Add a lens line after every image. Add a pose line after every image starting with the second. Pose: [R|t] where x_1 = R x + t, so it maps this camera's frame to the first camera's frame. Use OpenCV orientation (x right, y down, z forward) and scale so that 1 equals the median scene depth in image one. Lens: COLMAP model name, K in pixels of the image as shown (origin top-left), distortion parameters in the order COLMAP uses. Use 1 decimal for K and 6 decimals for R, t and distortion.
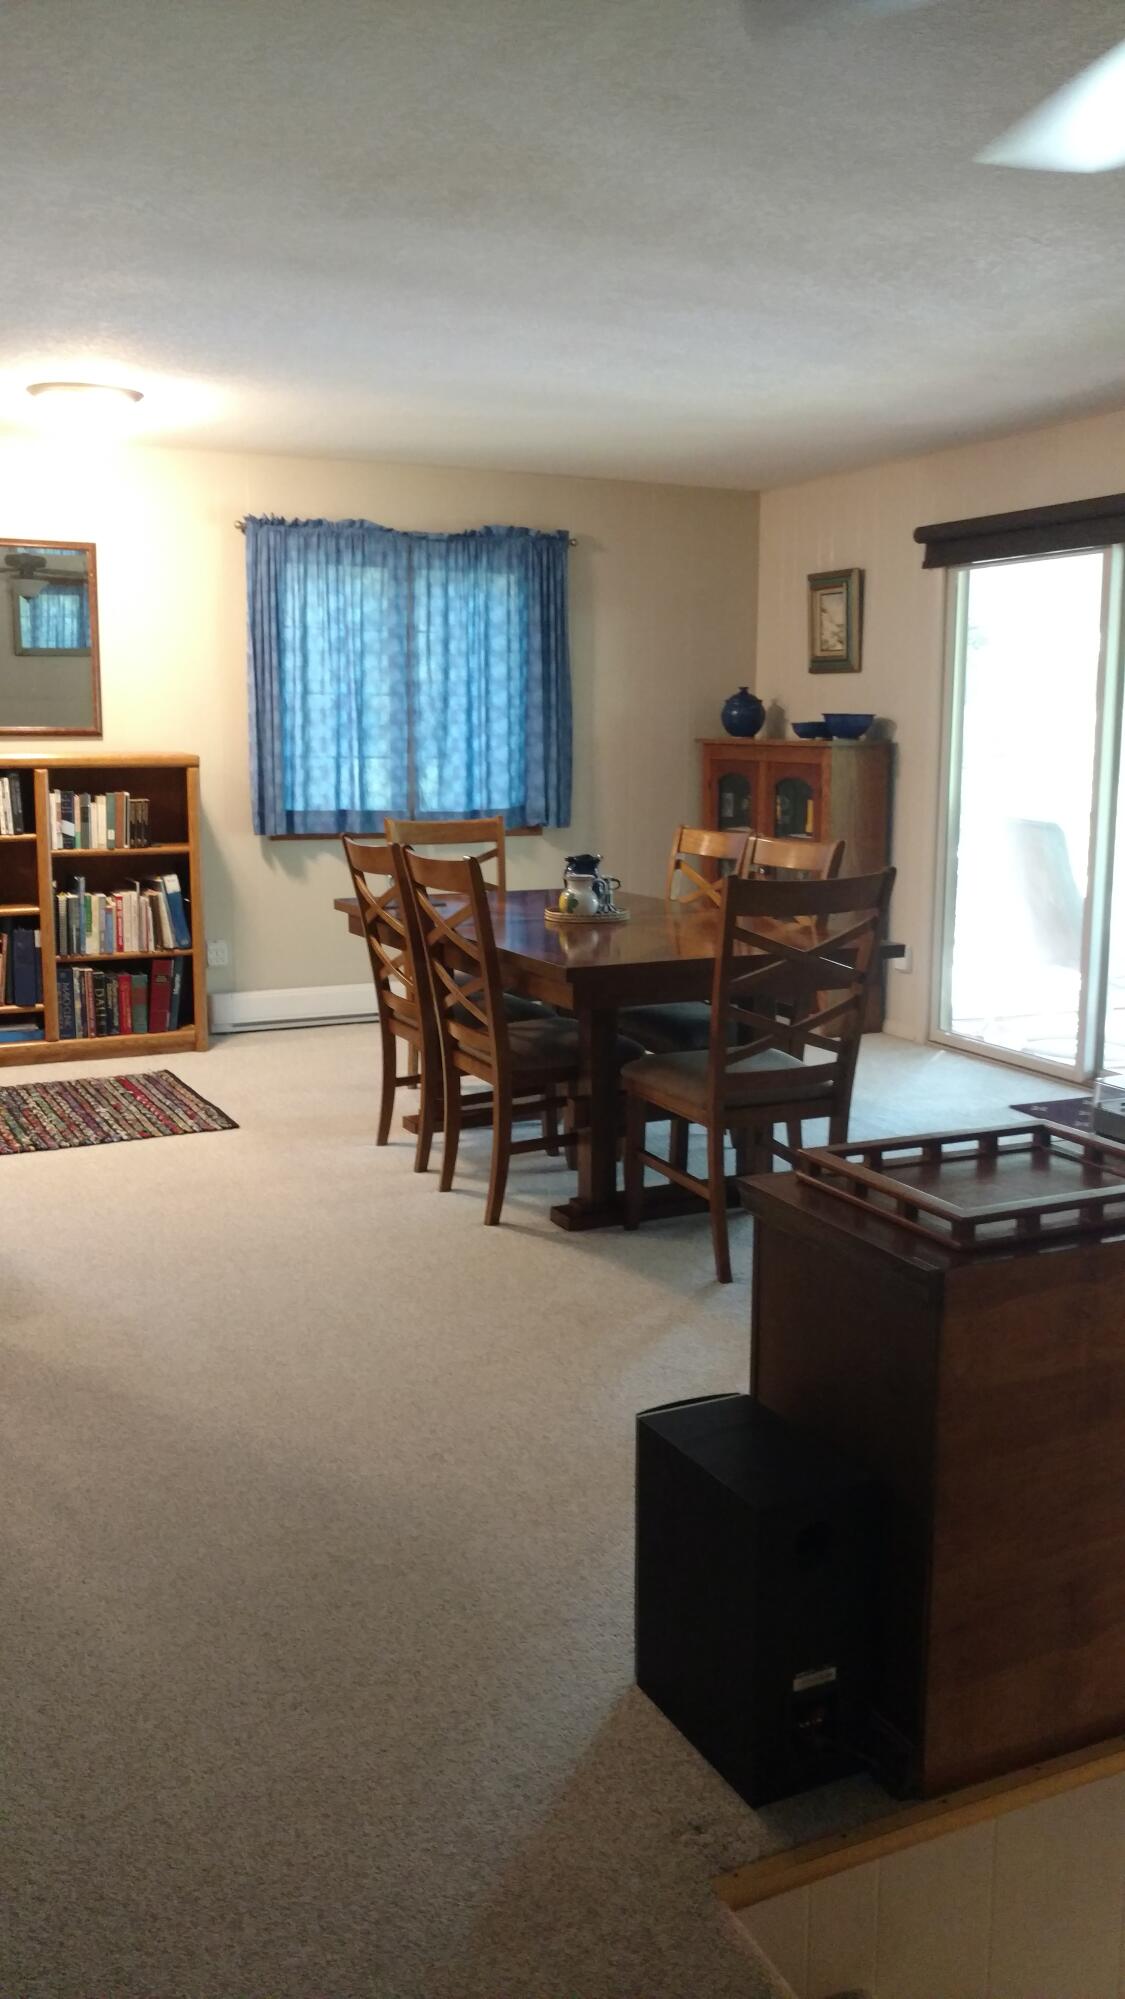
lens RADIAL K [[1652.6, 0, 566.5], [0, 1652.6, 994.1], [0, 0, 1]] dist [0.044280, -0.003193]
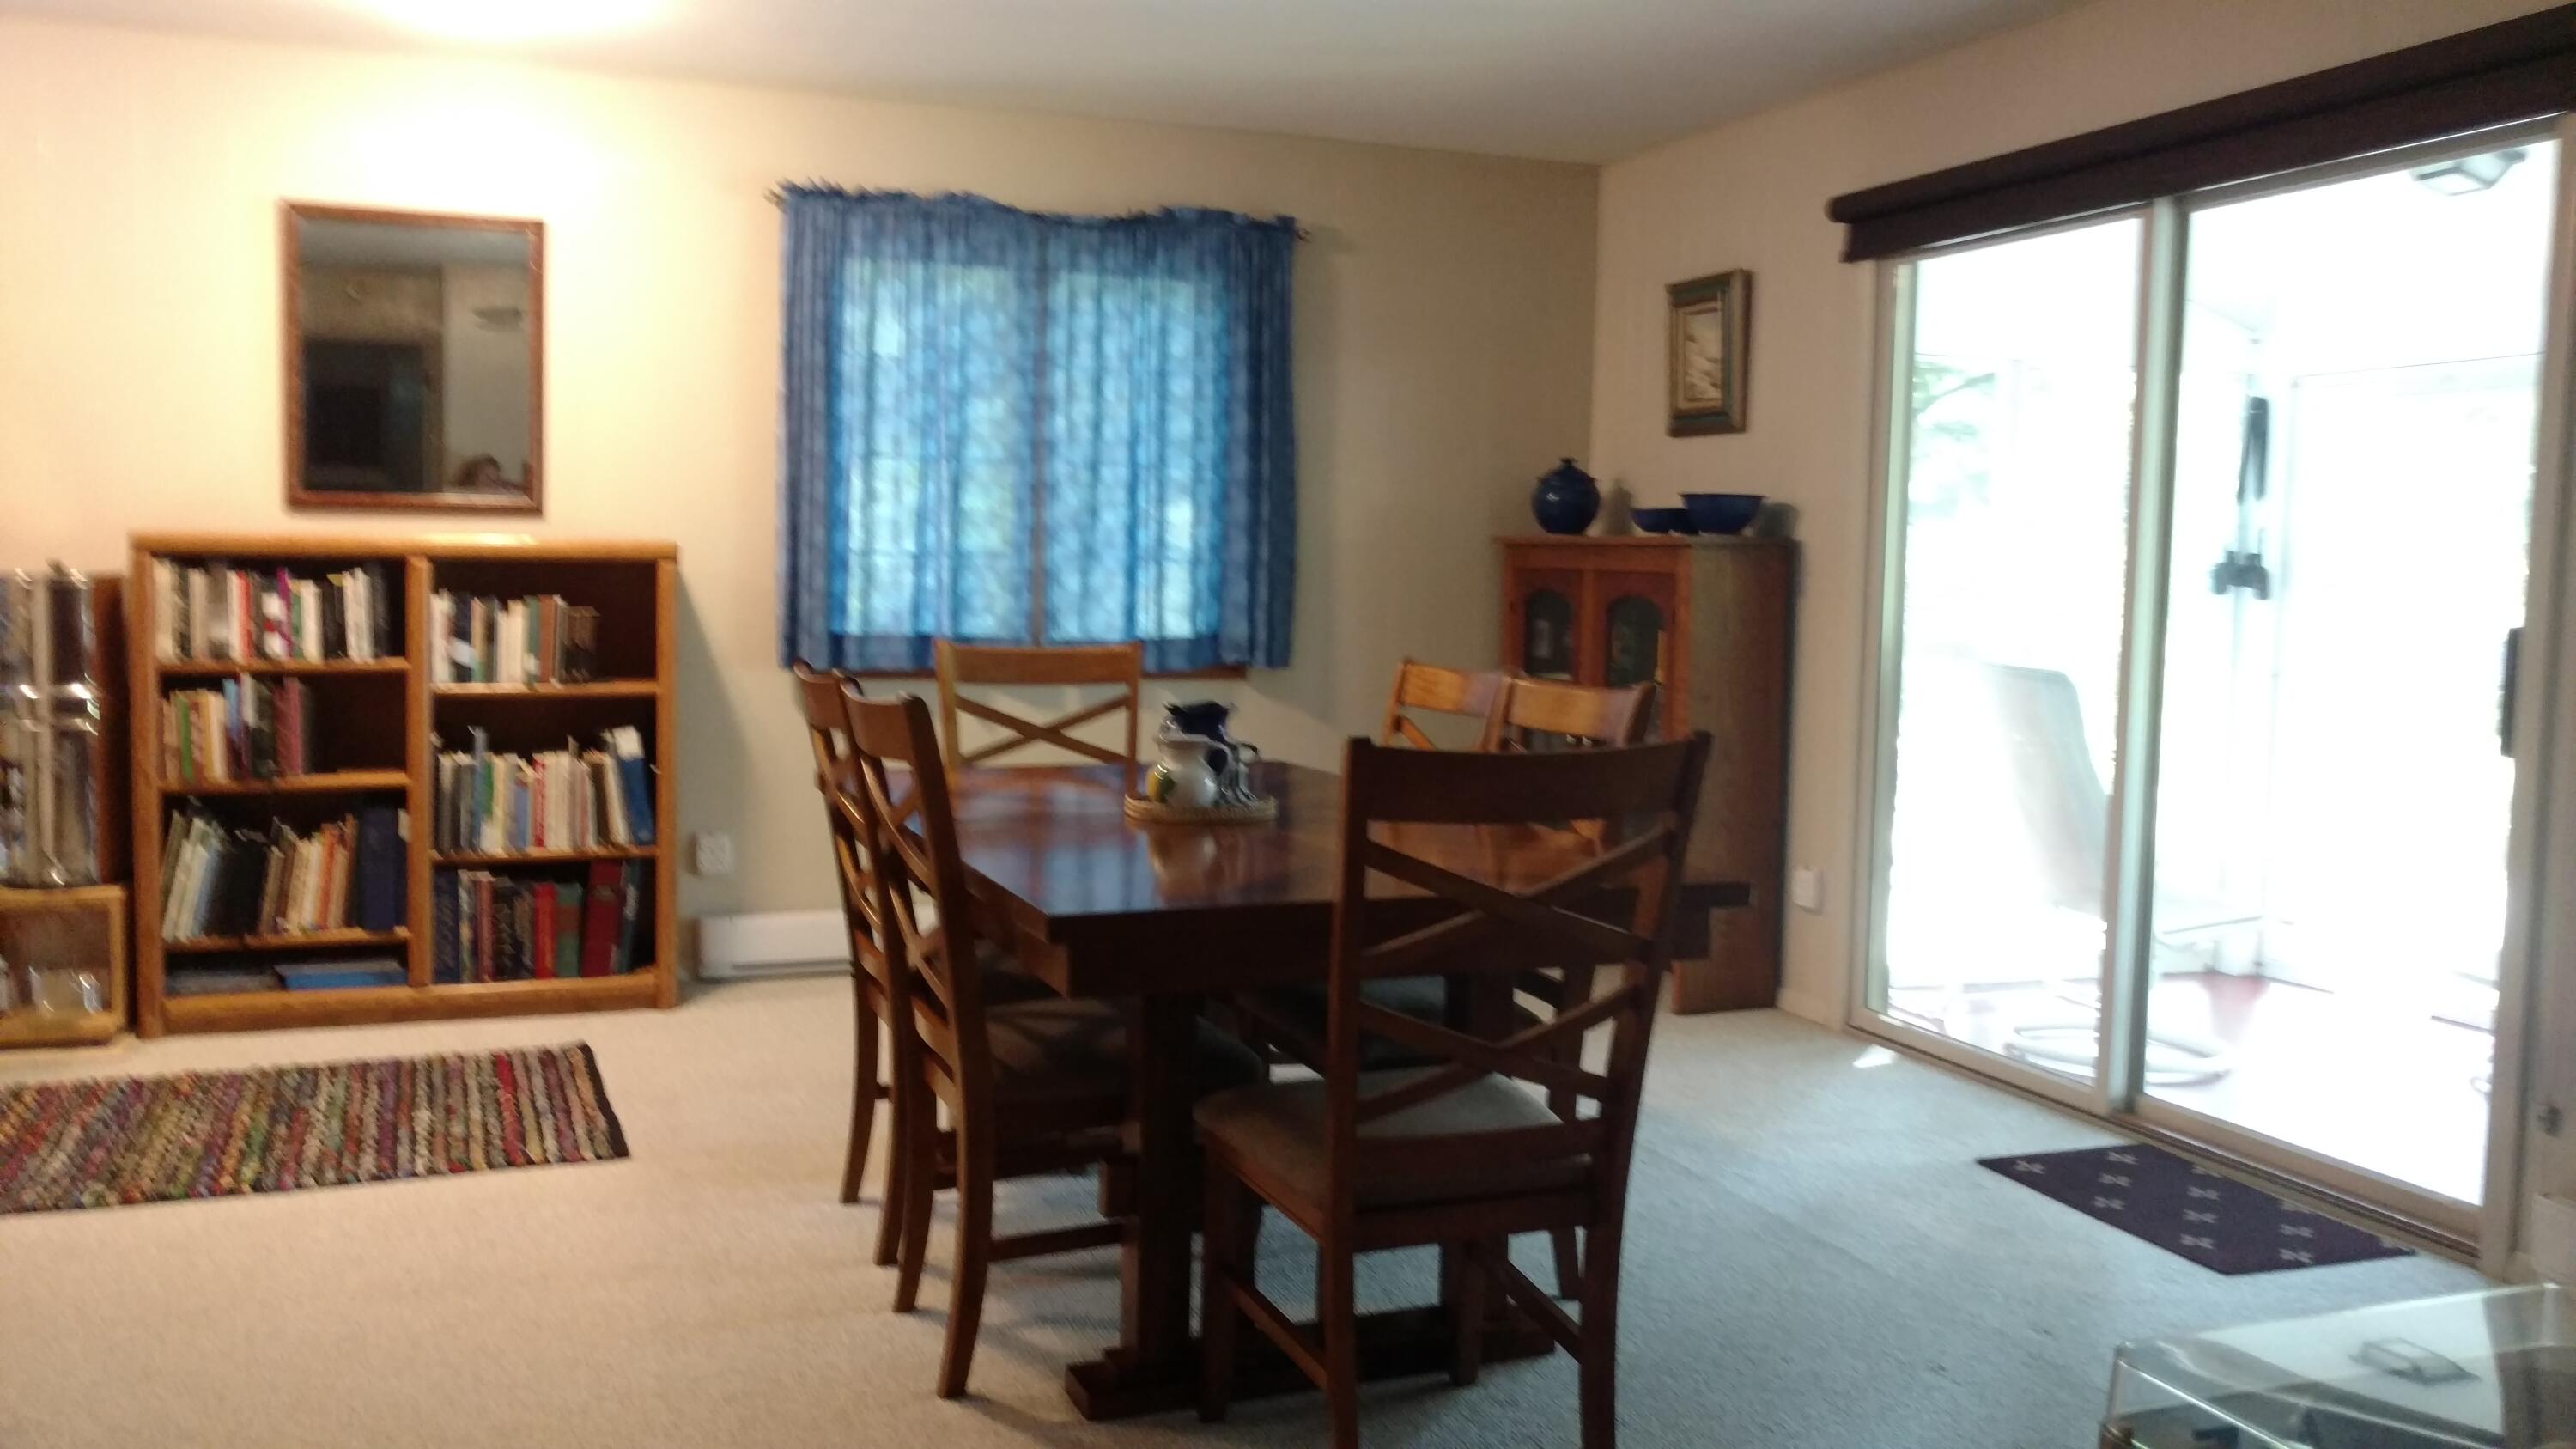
lens RADIAL K [[2130.0, 0, 1248.2], [0, 2130.0, 730.4], [0, 0, 1]] dist [0.044280, -0.003193]
pose [[0.996233, 0.019054, -0.084601, 0.063321], [-0.025724, 0.996585, -0.078458, -0.012524], [0.082817, 0.080339, 0.993321, 0.195777]]
